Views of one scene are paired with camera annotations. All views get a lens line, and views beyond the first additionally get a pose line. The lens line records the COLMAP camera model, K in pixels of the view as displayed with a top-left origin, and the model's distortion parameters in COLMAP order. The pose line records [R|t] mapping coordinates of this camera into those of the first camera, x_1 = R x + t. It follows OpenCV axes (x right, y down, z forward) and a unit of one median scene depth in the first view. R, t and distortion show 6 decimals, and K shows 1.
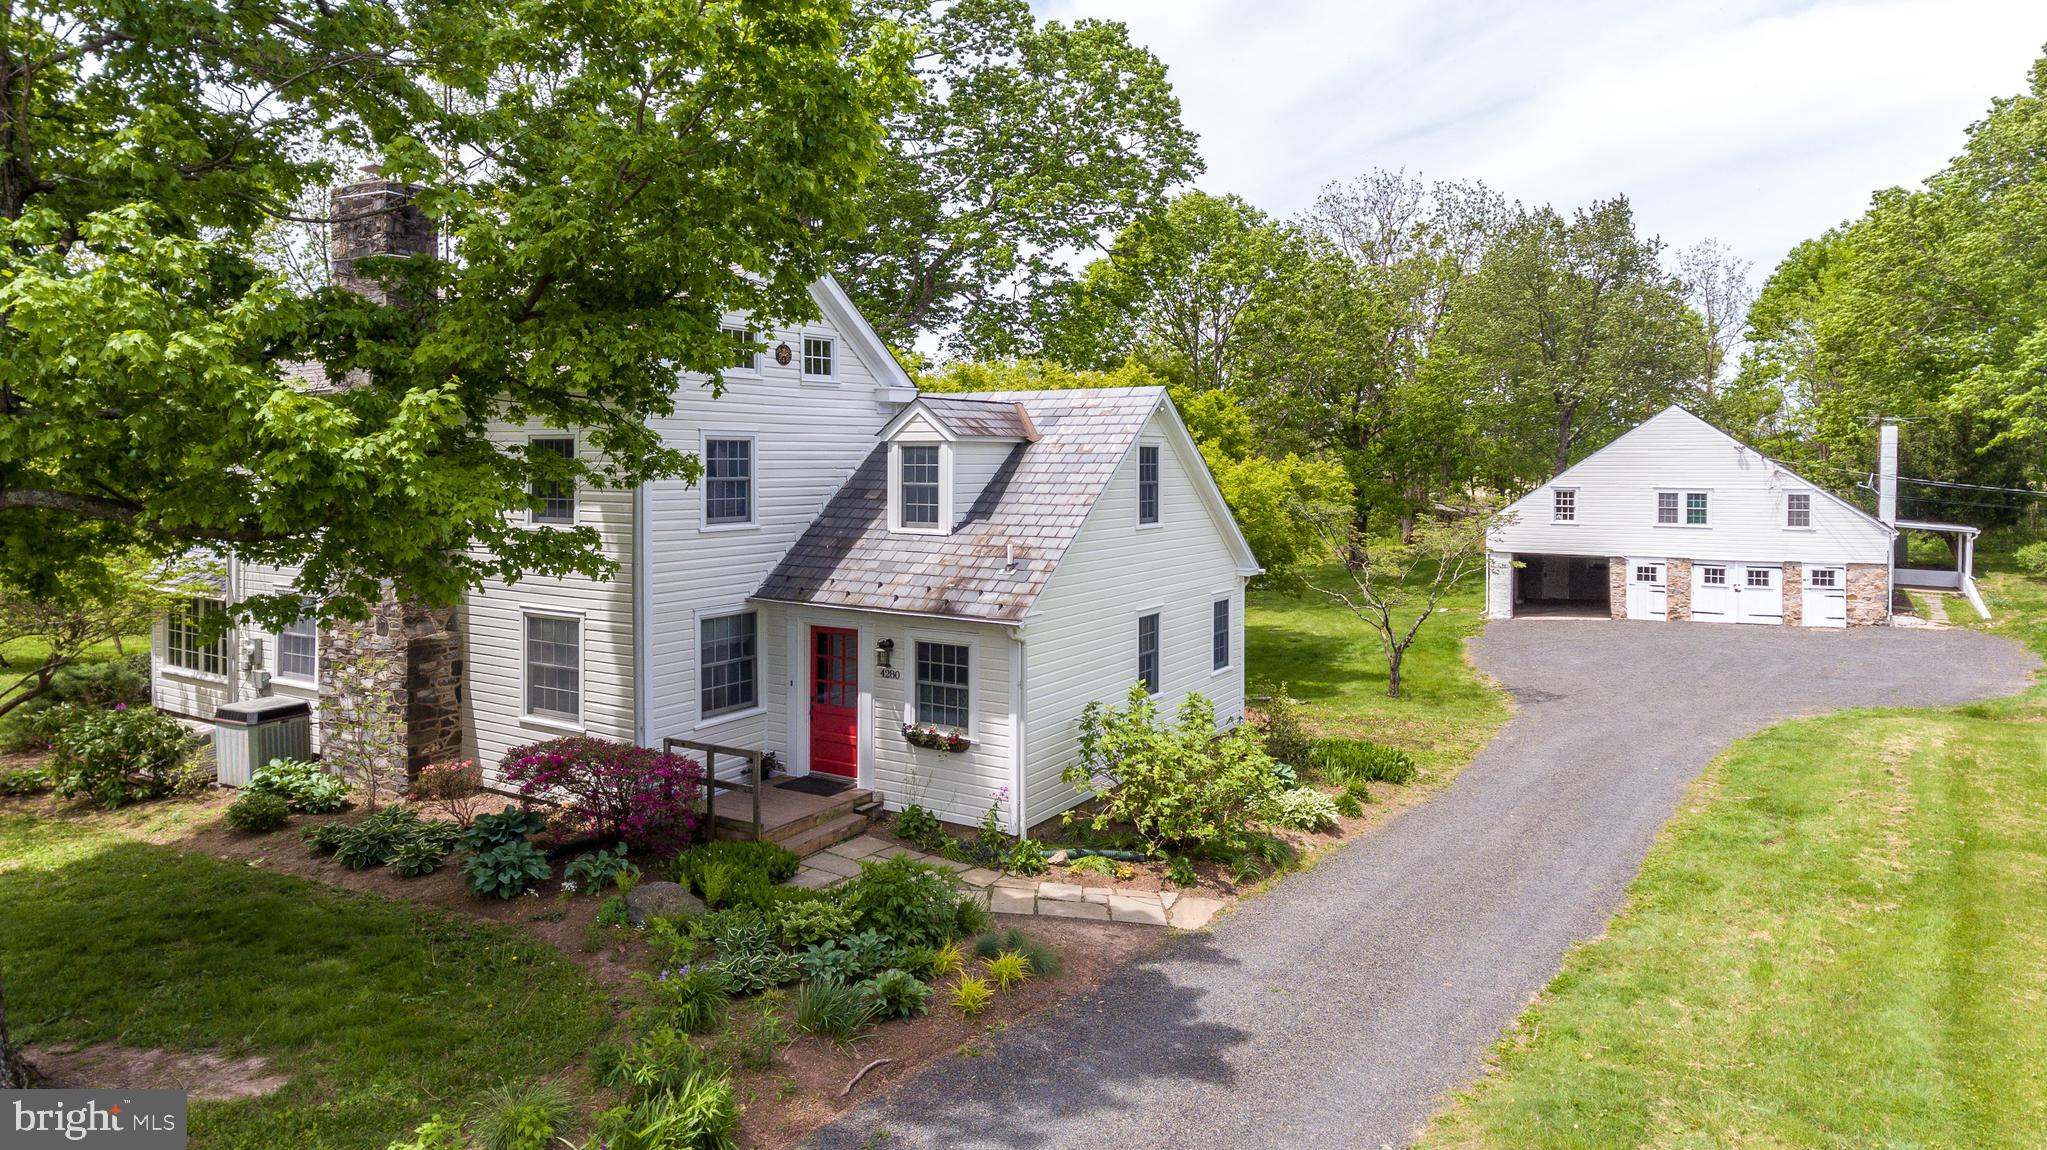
lens RADIAL K [[1236.1, 0, 1017.1], [0, 1236.1, 534.9], [0, 0, 1]] dist [0.000654, 0.002857]
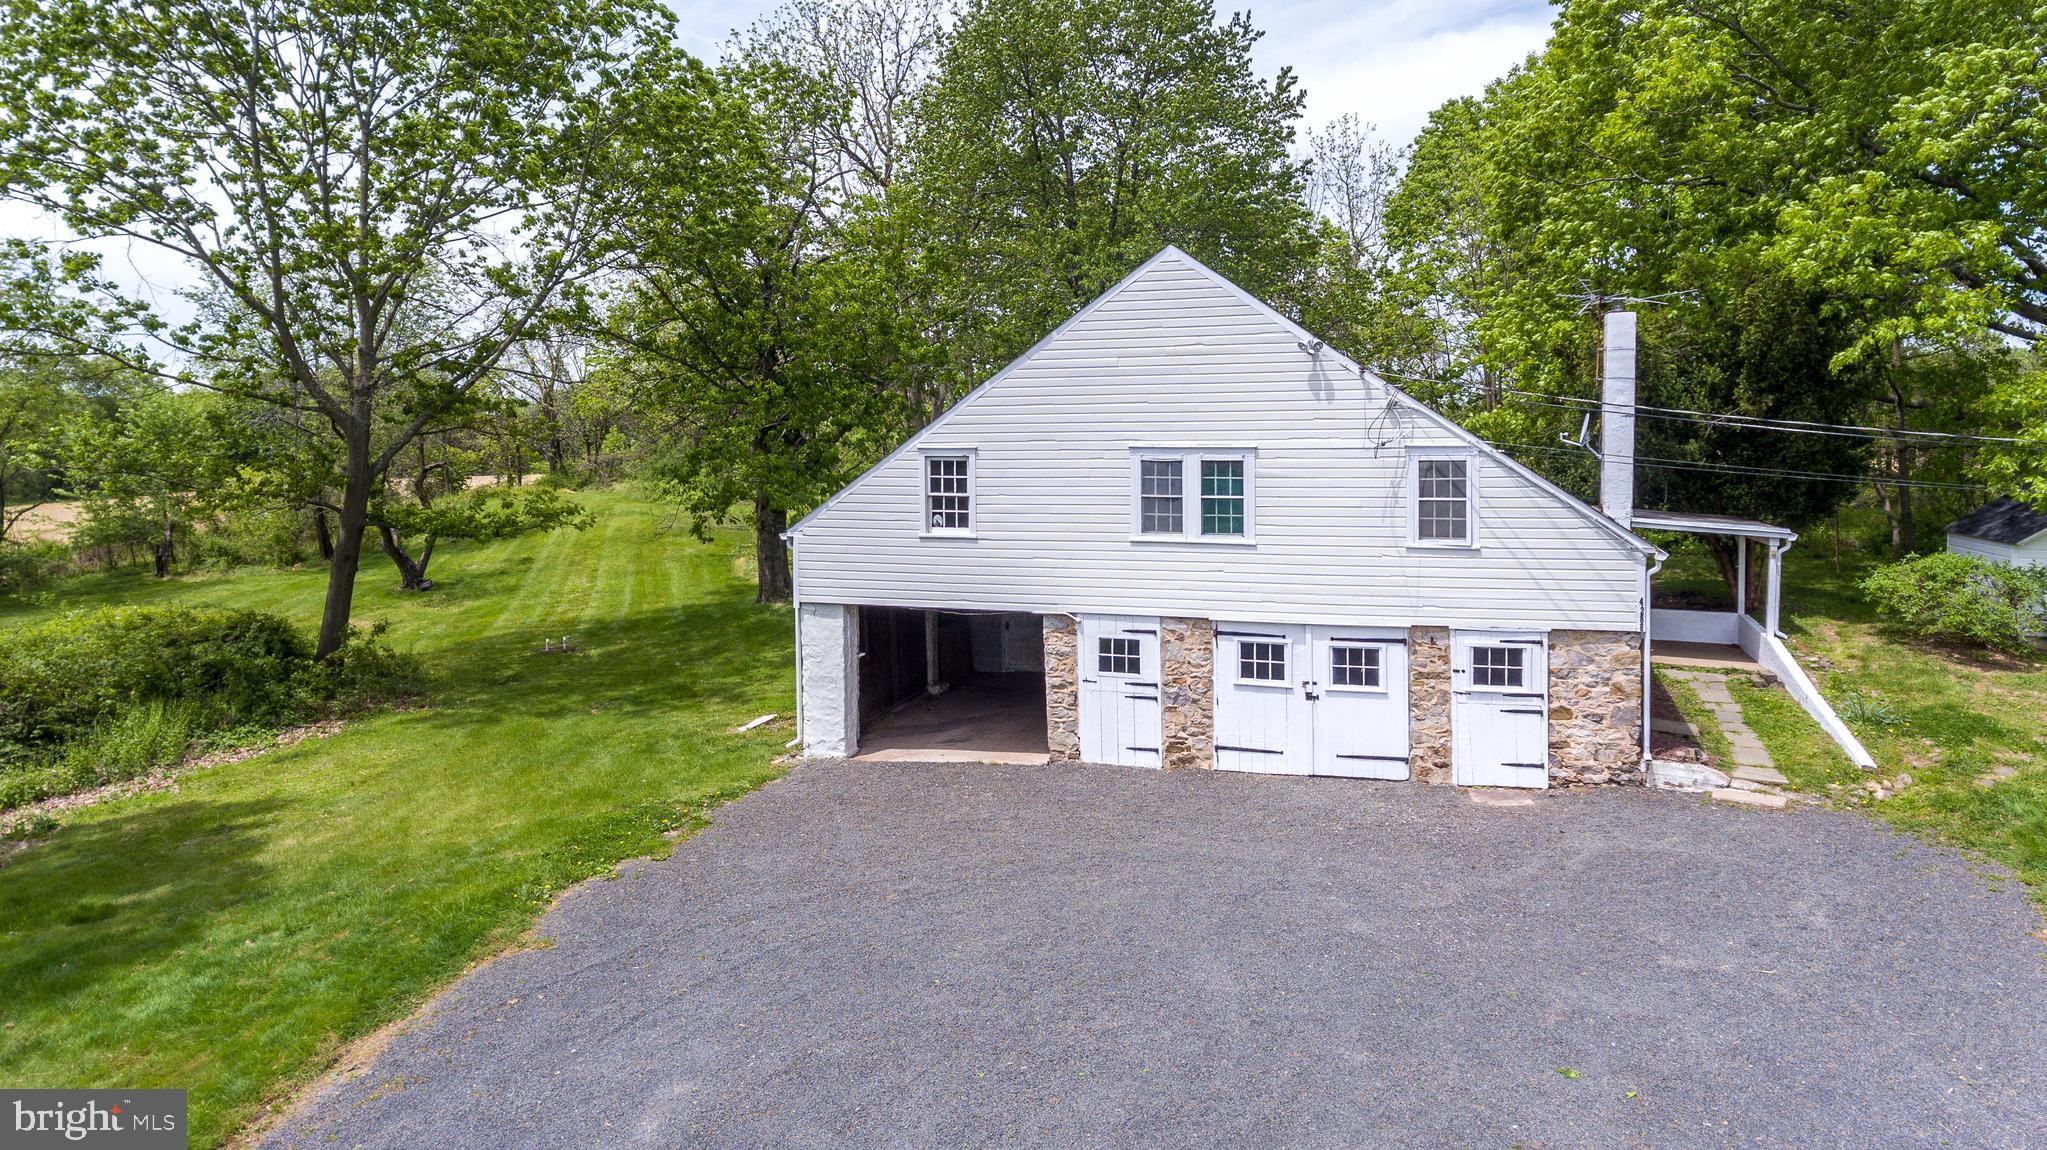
lens RADIAL K [[1236.1, 0, 1031.8], [0, 1236.1, 563.4], [0, 0, 1]] dist [0.000654, 0.002857]
pose [[0.974836, -0.028563, 0.221084, 0.396647], [0.019491, 0.998880, 0.043108, -0.018412], [-0.222068, -0.037714, 0.974302, 0.613238]]
